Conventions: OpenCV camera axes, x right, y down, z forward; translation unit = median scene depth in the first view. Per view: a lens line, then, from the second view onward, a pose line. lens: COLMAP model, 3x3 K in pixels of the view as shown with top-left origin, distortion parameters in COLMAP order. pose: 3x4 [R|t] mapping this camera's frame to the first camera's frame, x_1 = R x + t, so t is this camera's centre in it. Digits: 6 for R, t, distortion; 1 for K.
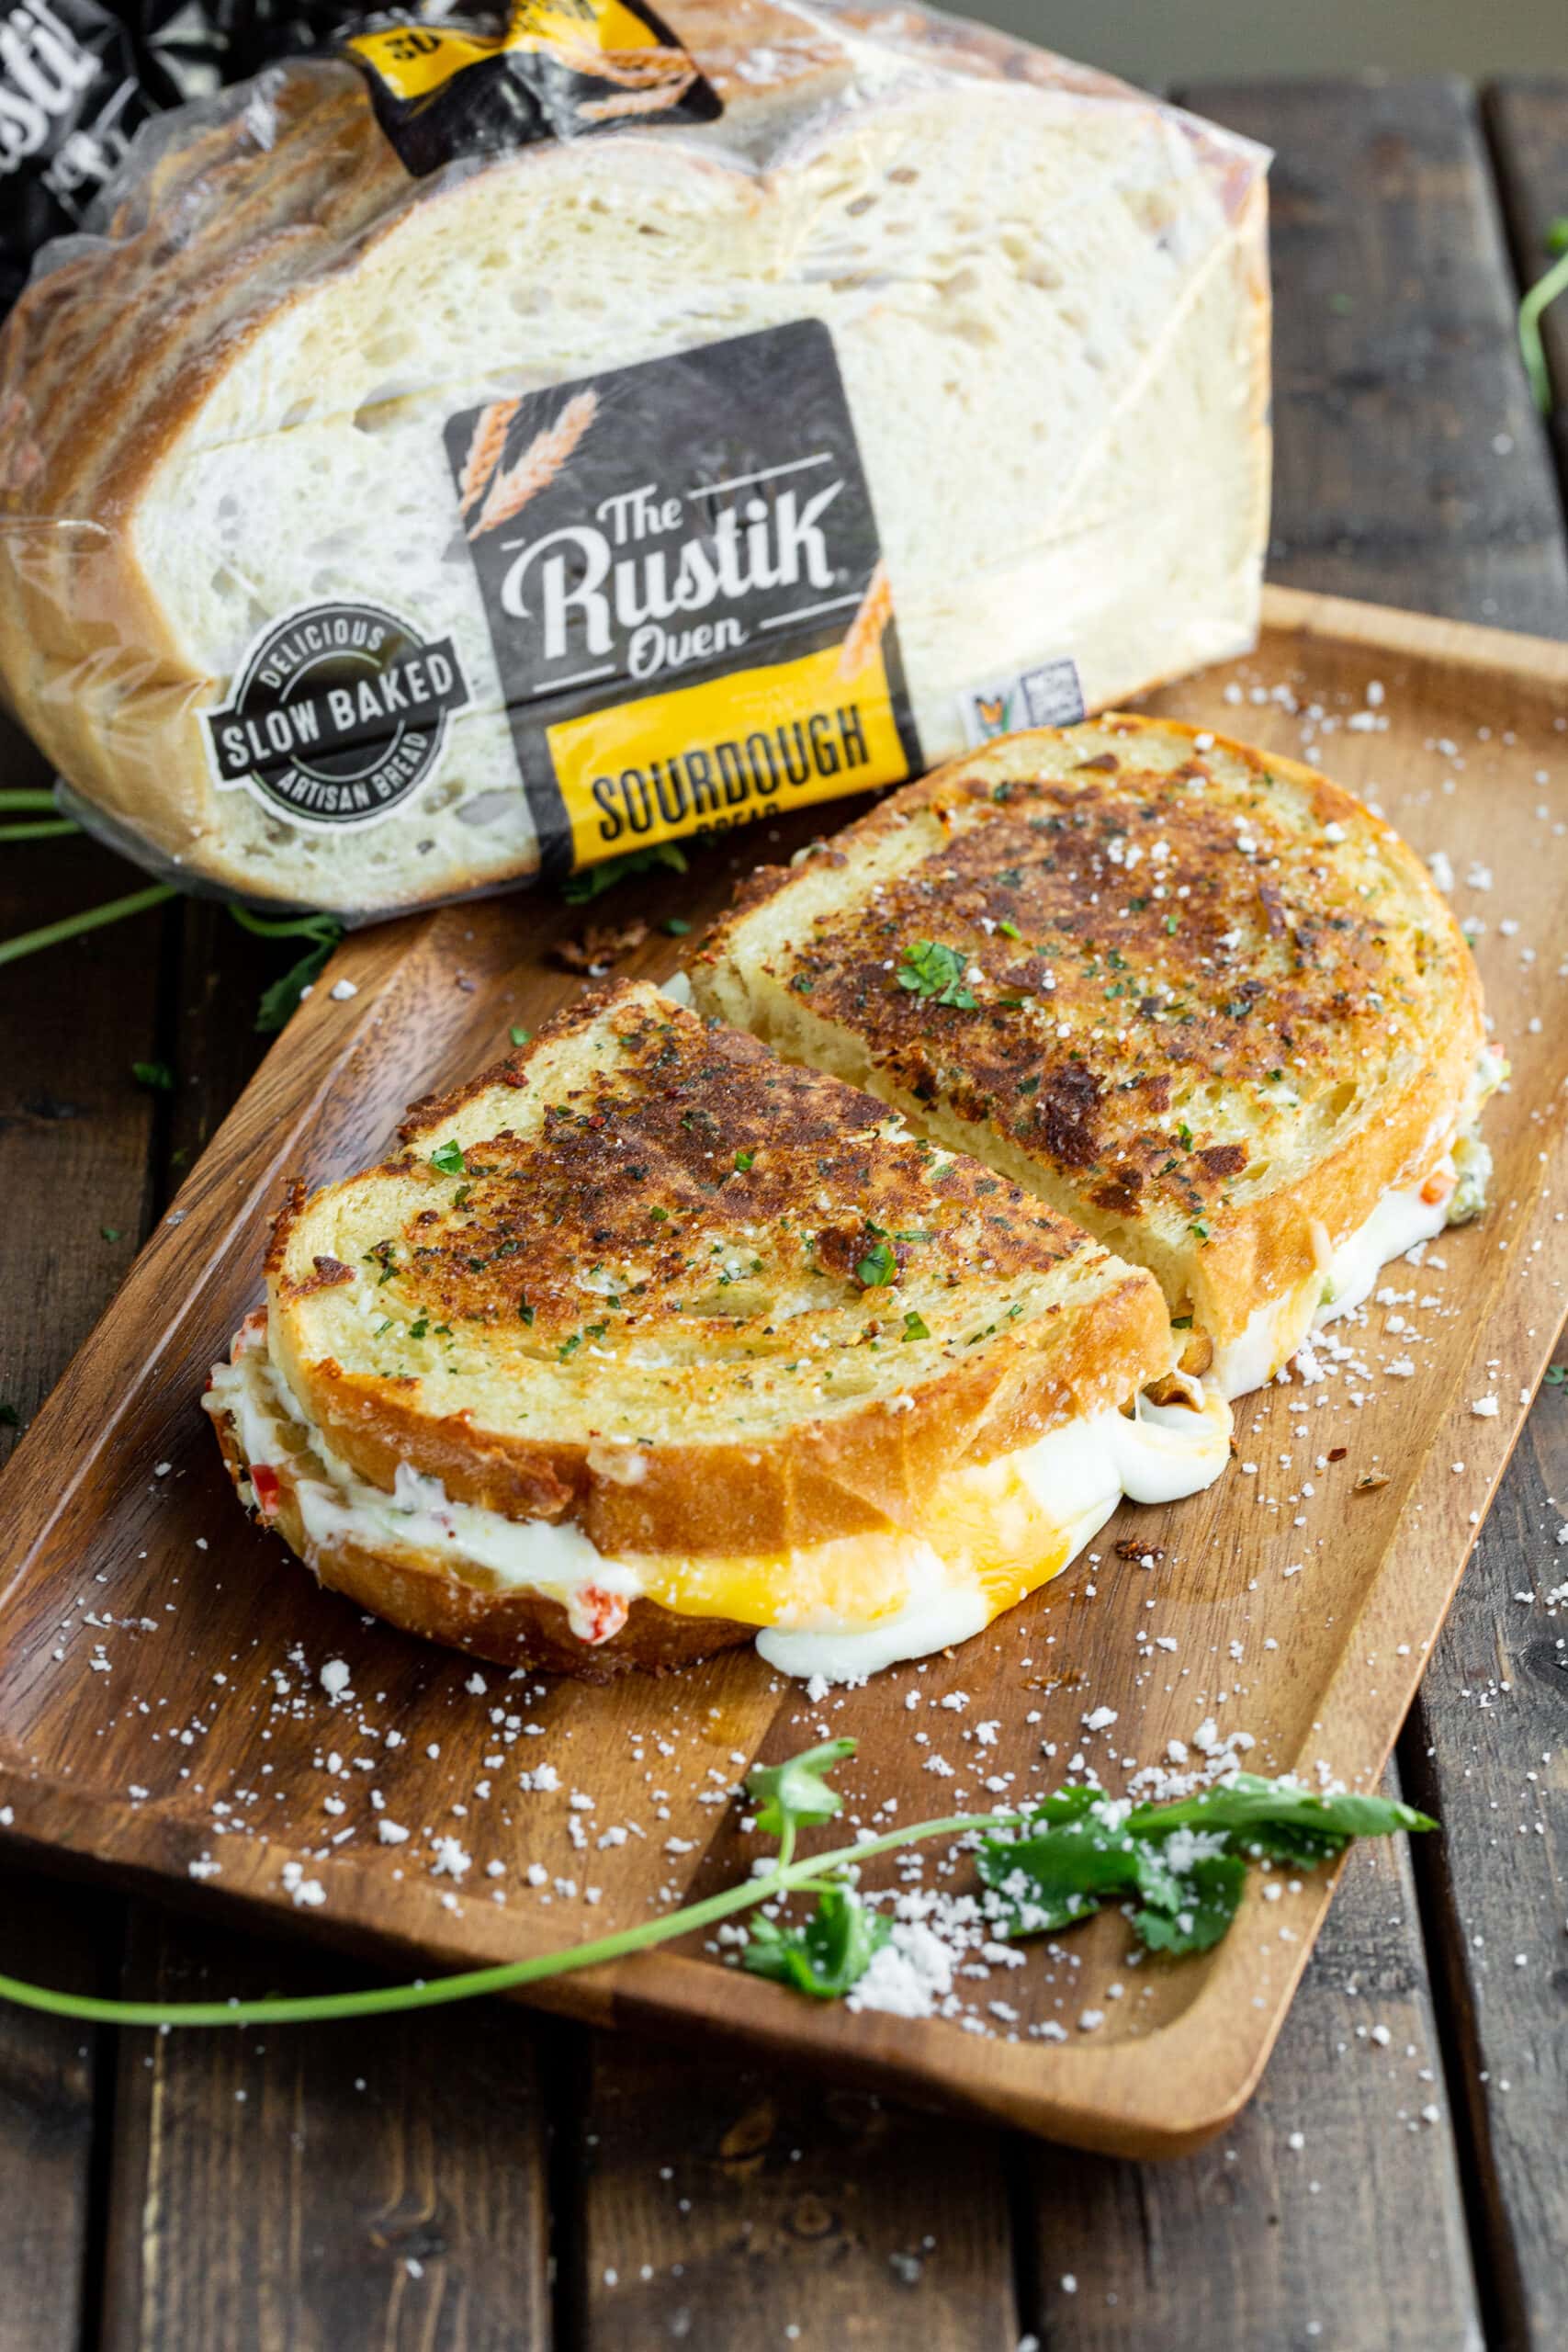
lens RADIAL K [[6866.8, 0, 798.2], [0, 6866.8, 1161.8], [0, 0, 1]] dist [0.057558, 0.000000]
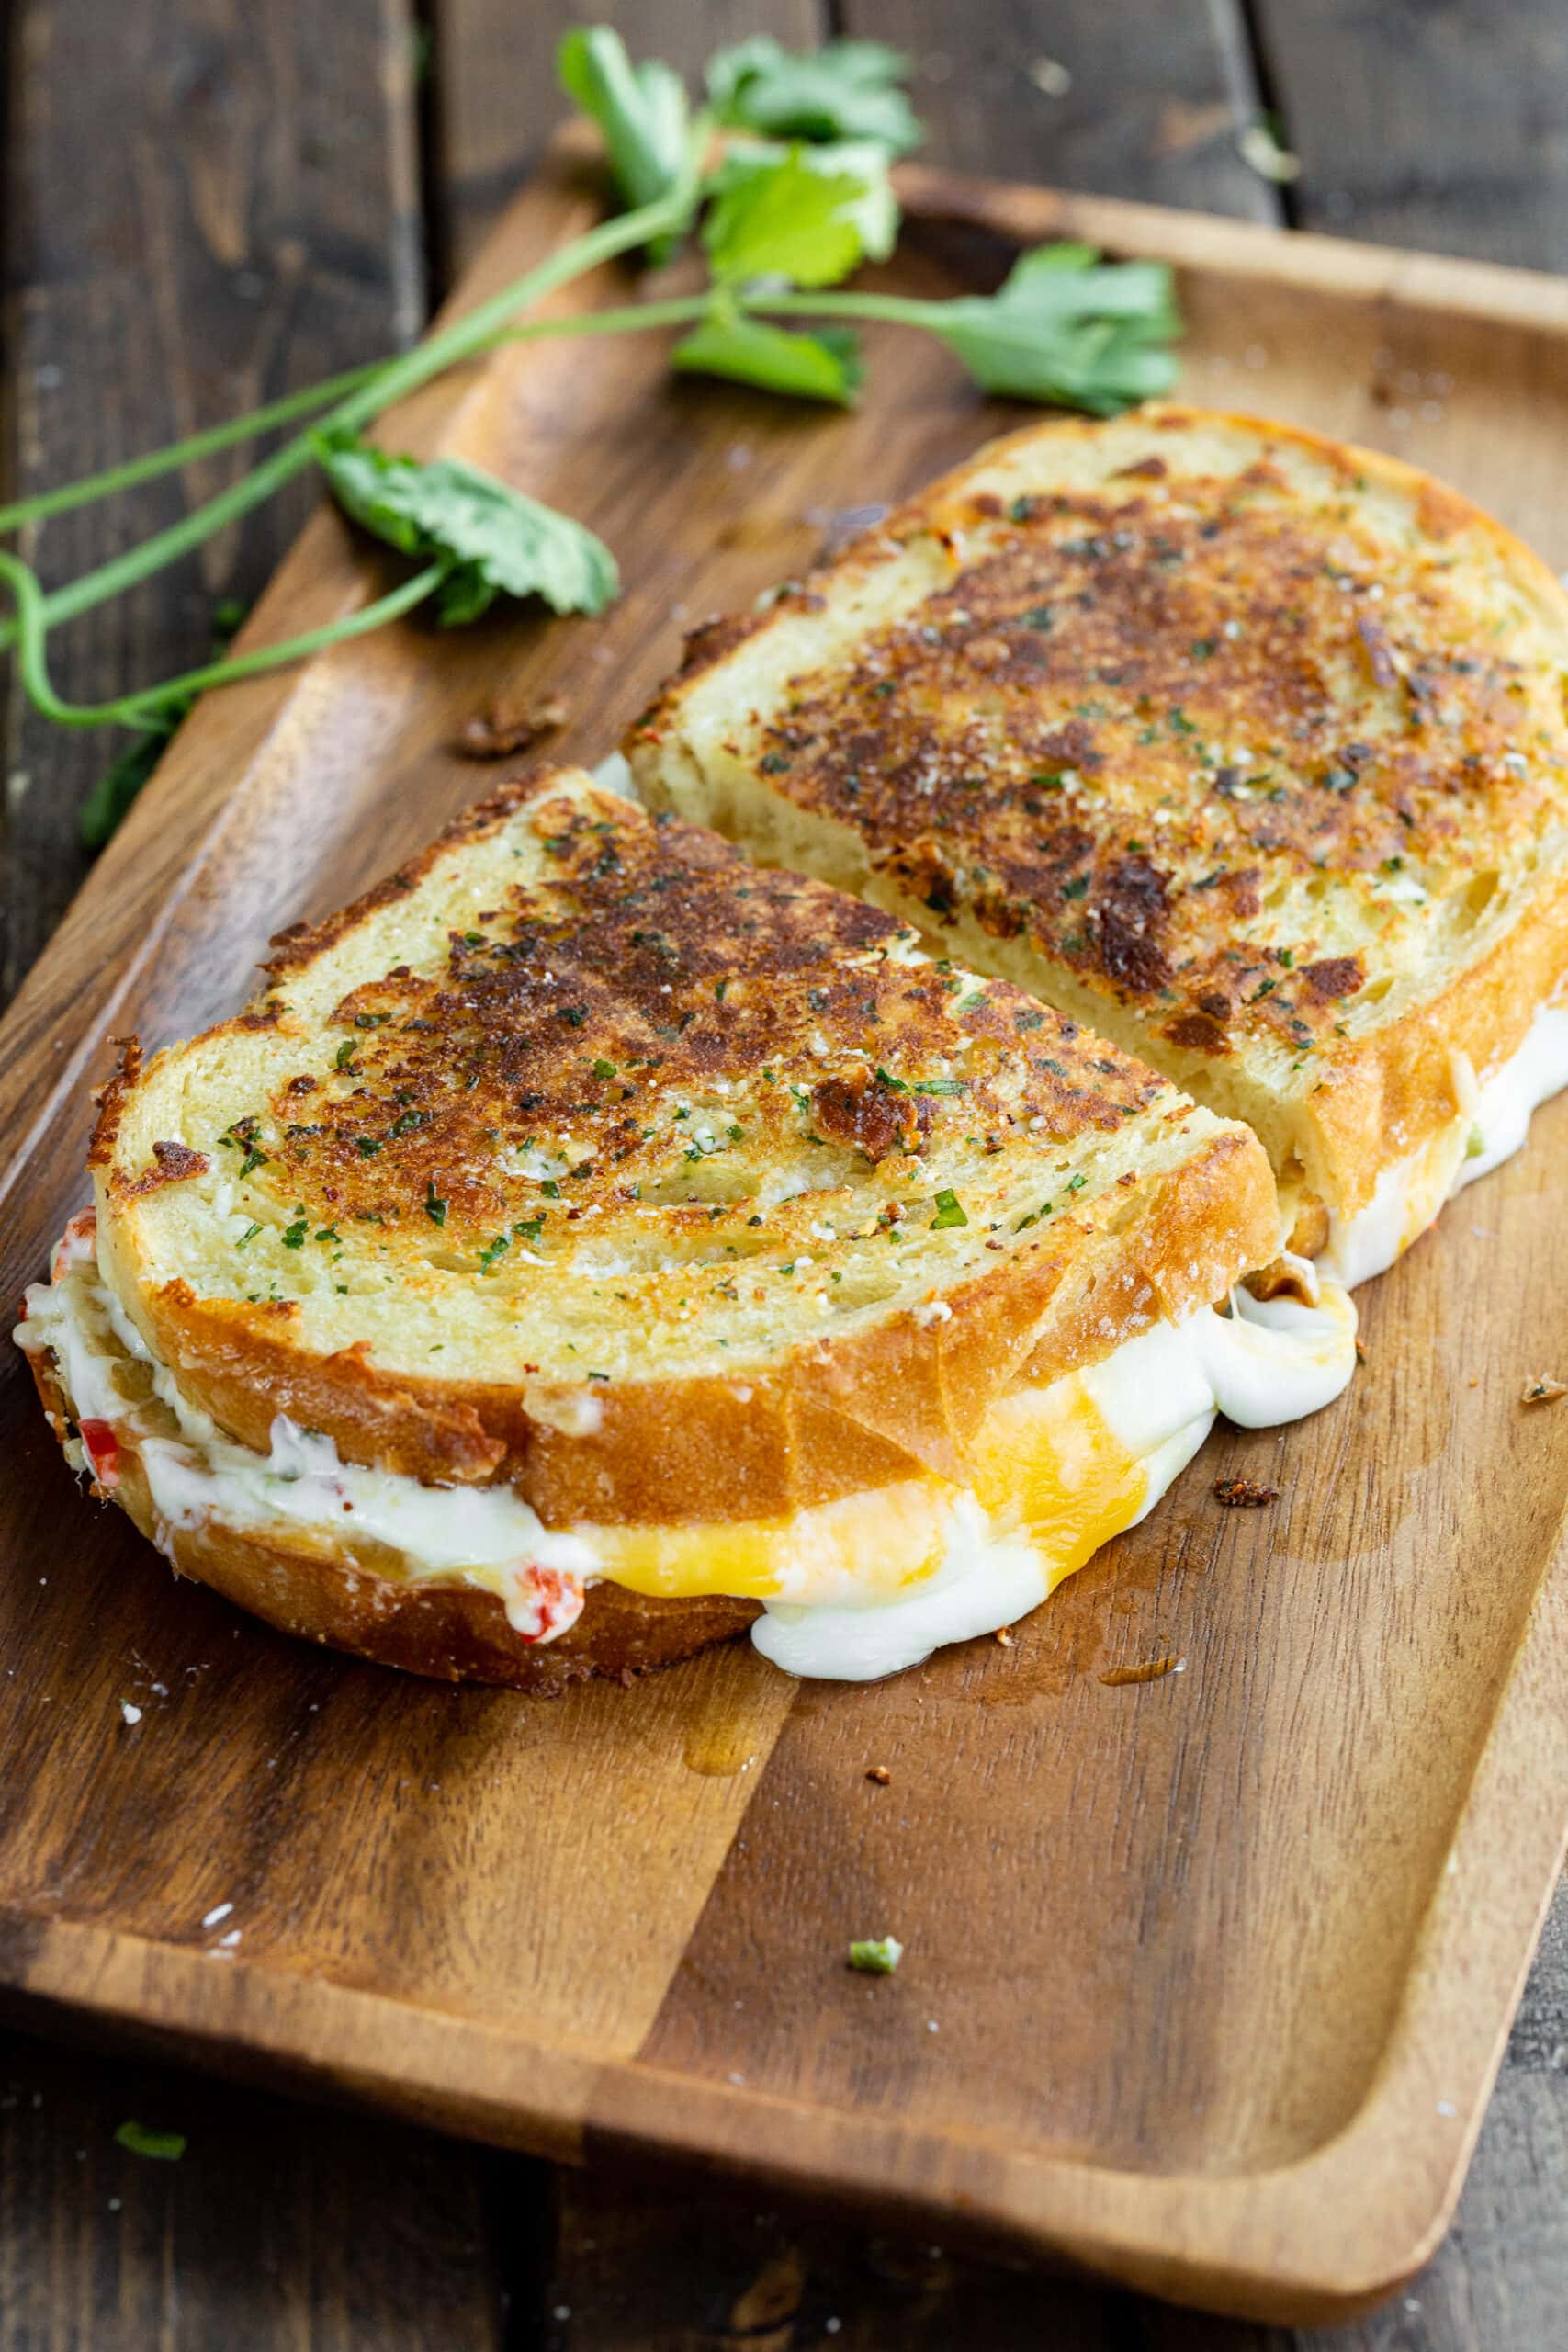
lens RADIAL K [[6866.8, 0, 785.4], [0, 6866.8, 1190.3], [0, 0, 1]] dist [0.057558, 0.000000]
pose [[0.999416, -0.031062, 0.014218, -0.011481], [0.030544, 0.998909, 0.035327, -0.005505], [-0.015300, -0.034872, 0.999275, 0.235534]]
